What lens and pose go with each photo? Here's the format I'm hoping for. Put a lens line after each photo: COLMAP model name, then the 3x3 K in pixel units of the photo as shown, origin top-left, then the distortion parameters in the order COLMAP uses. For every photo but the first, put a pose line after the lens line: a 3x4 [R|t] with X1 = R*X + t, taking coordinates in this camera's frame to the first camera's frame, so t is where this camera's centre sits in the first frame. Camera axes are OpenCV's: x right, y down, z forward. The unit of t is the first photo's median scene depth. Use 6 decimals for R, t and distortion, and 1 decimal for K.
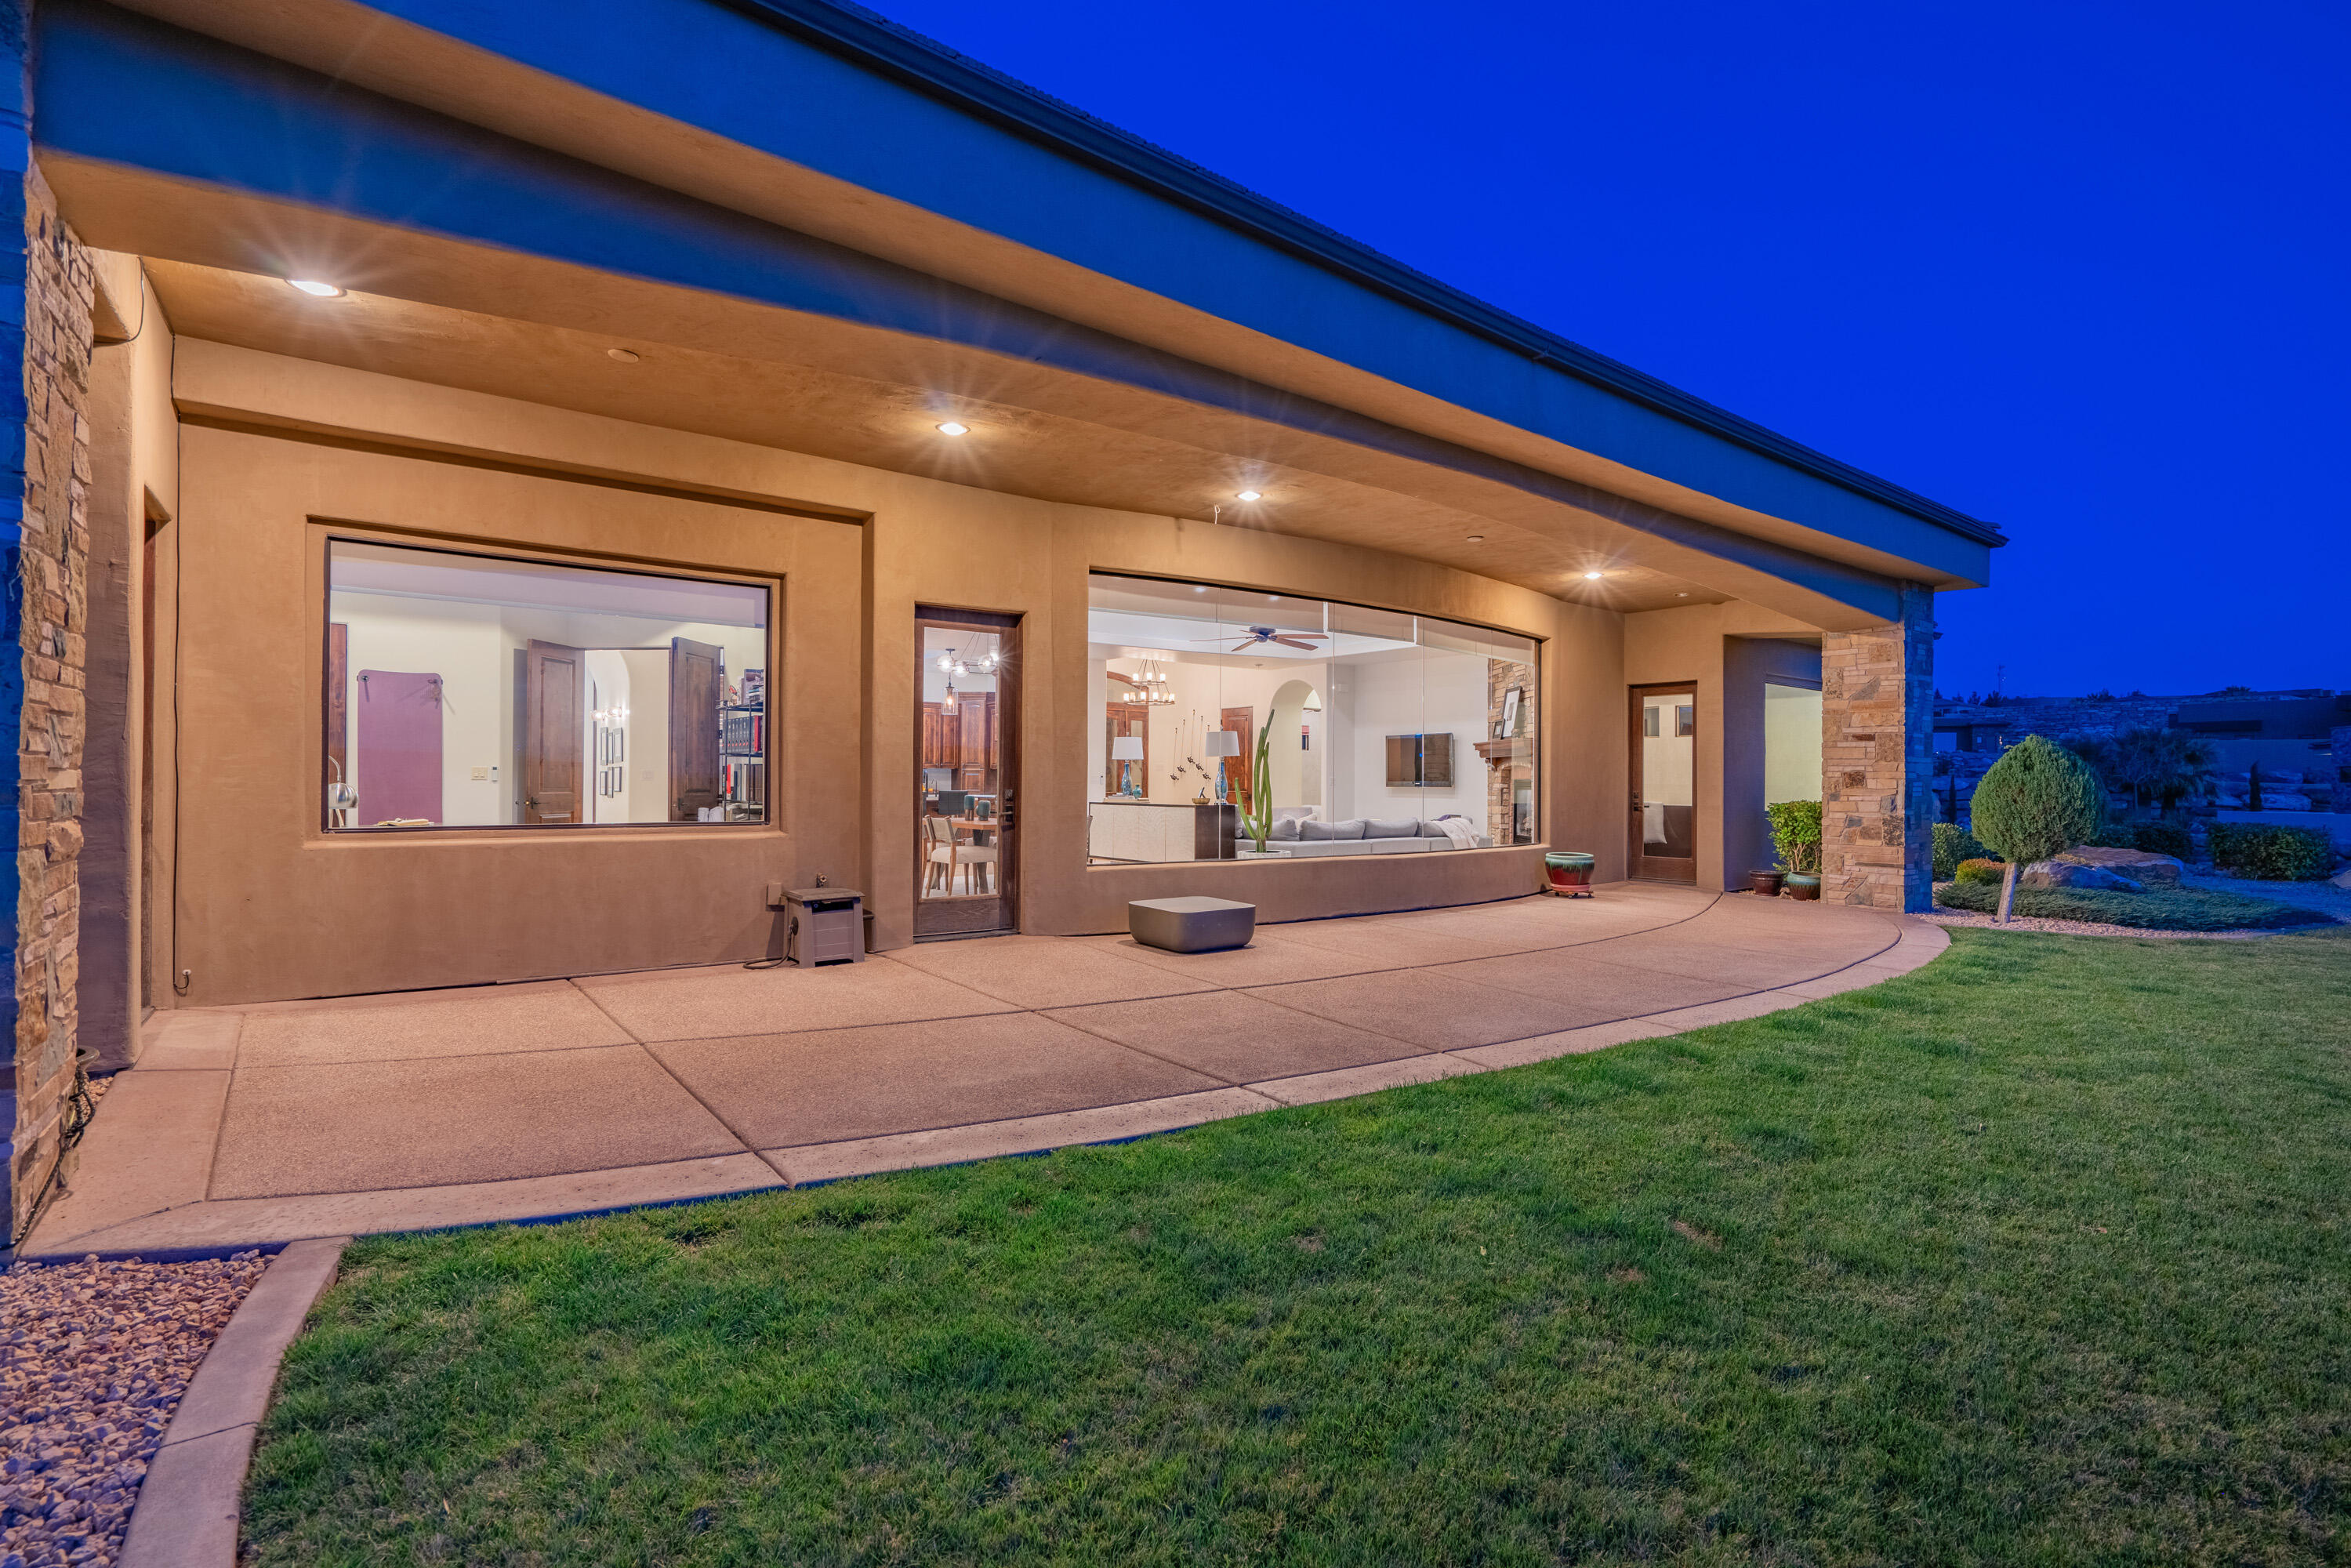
lens RADIAL K [[1075.2, 0, 1187.0], [0, 1075.2, 768.6], [0, 0, 1]] dist [-0.000238, 0.000580]
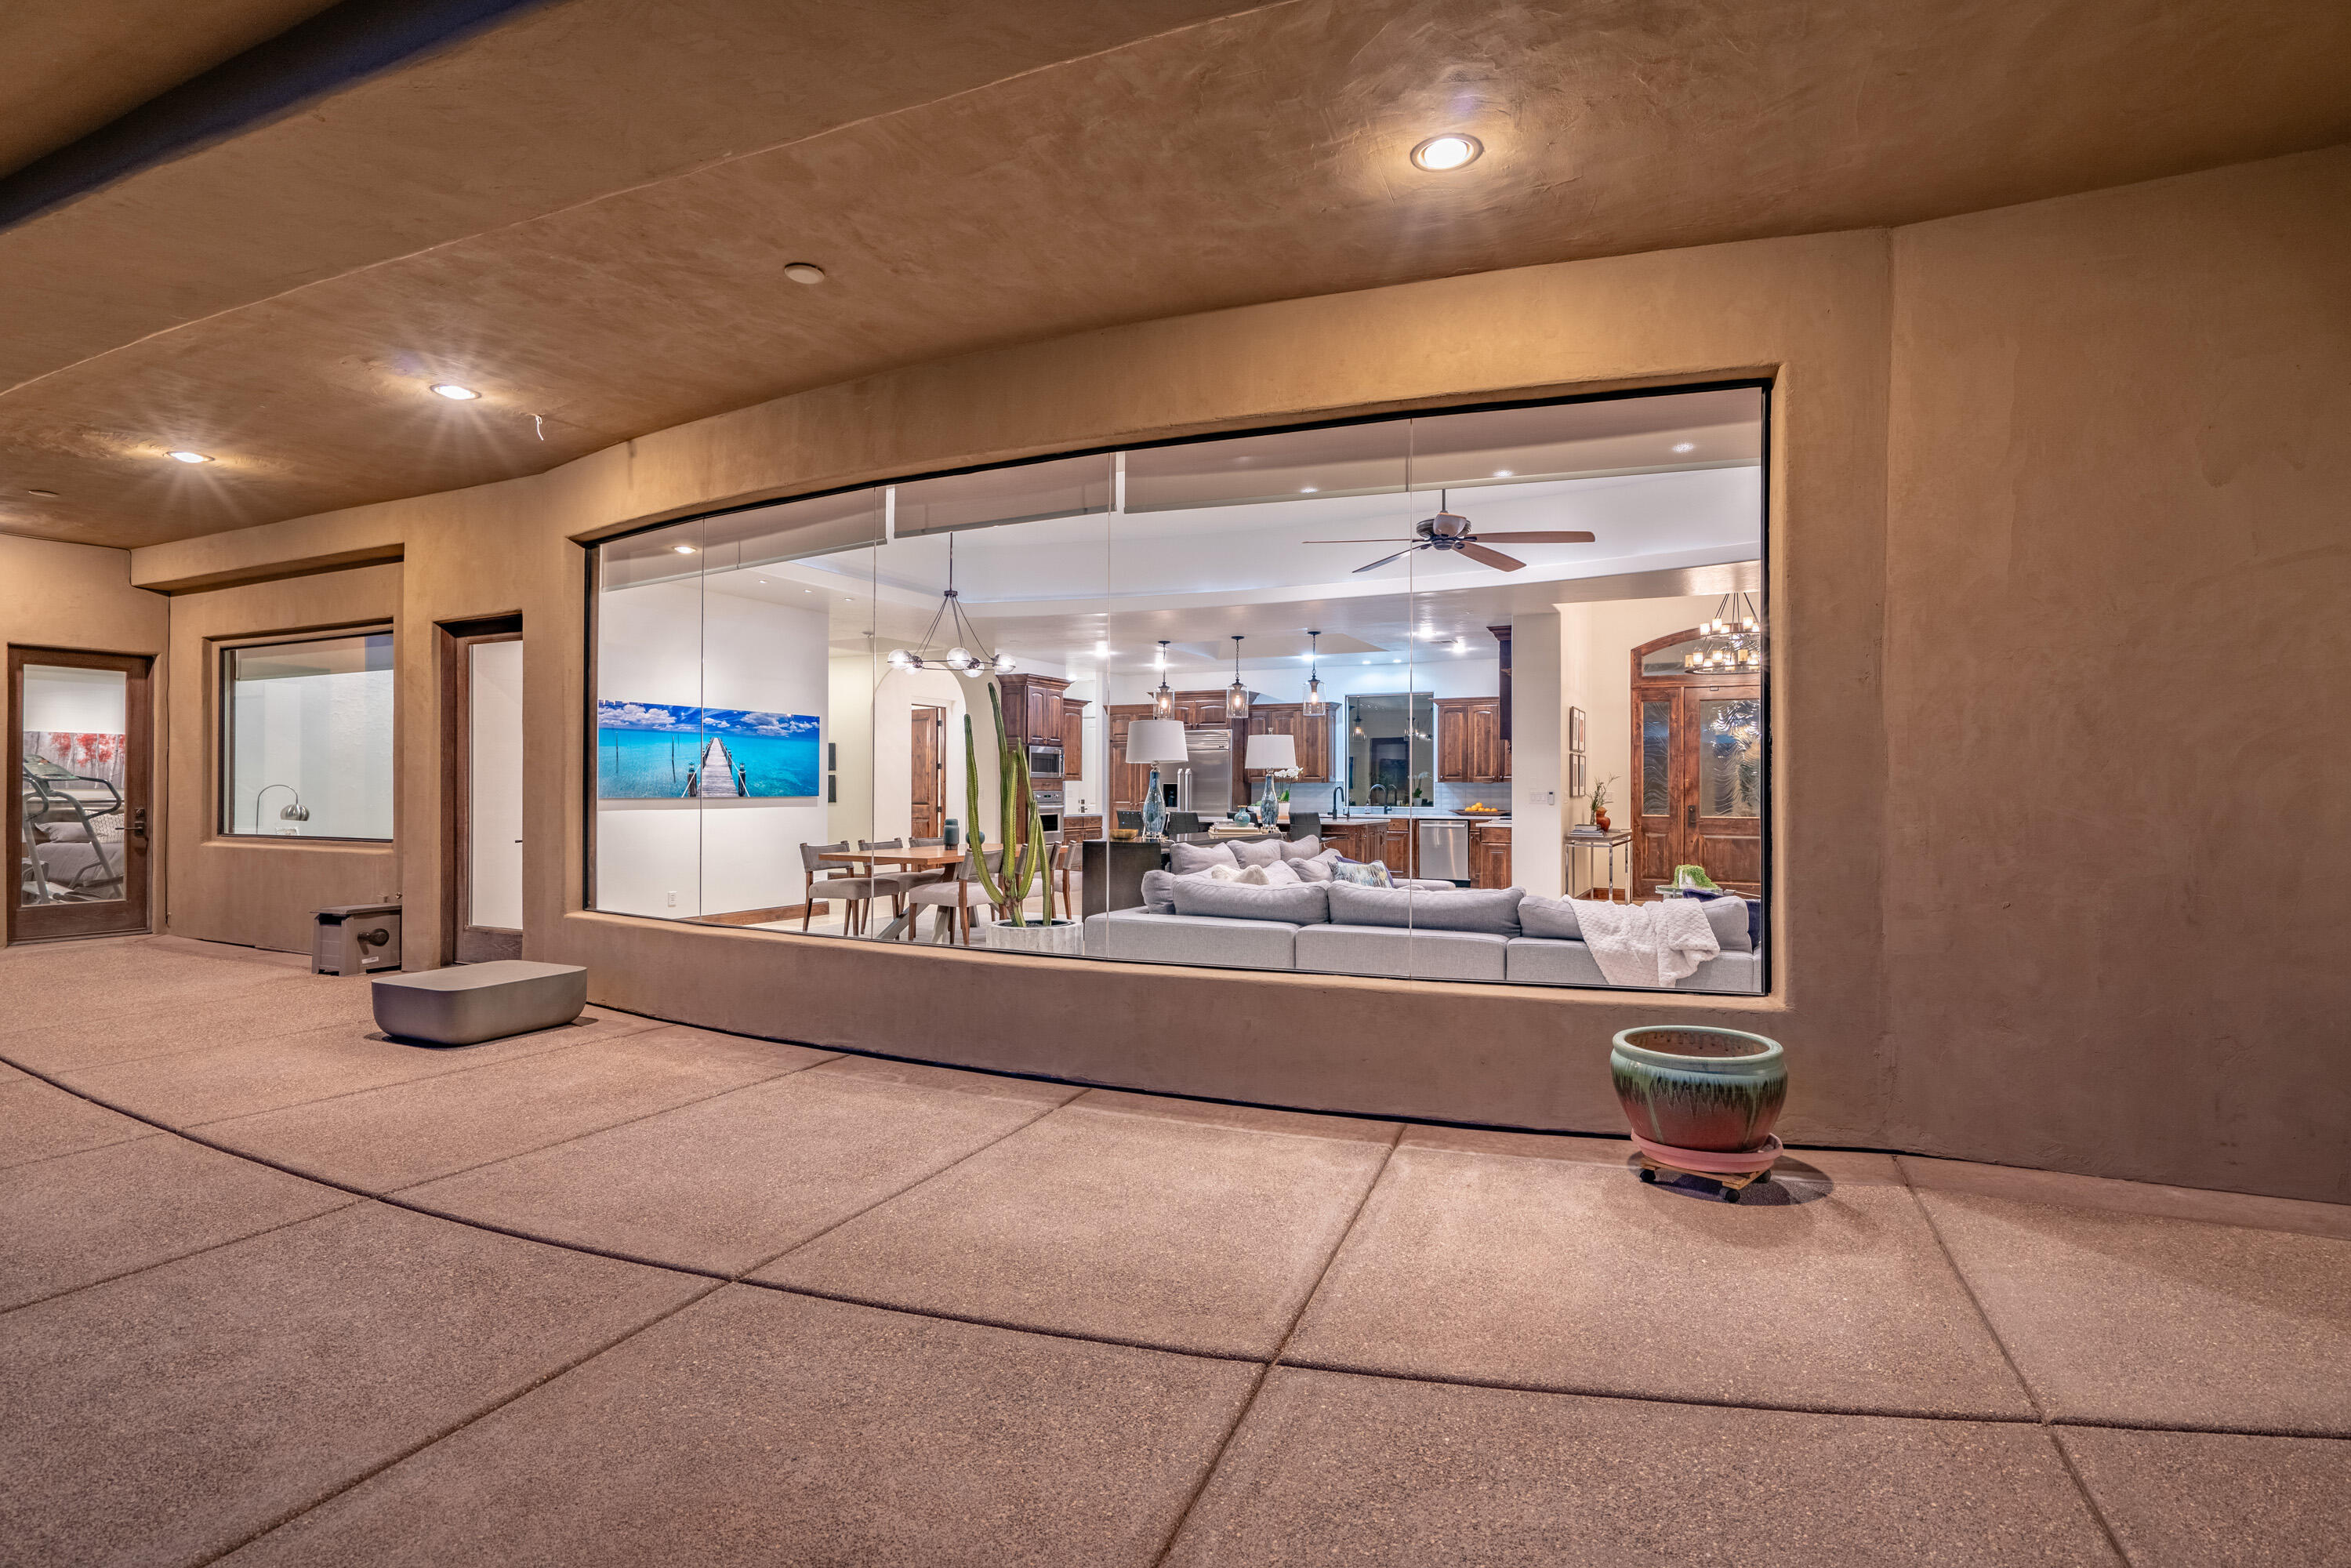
lens RADIAL K [[1056.8, 0, 1175.5], [0, 1056.8, 784.0], [0, 0, 1]] dist [-0.000682, 0.000208]
pose [[0.398031, -0.010286, -0.917314, 0.622164], [0.011746, 0.999912, -0.006116, 0.004649], [0.917297, -0.008340, 0.398117, 0.854955]]
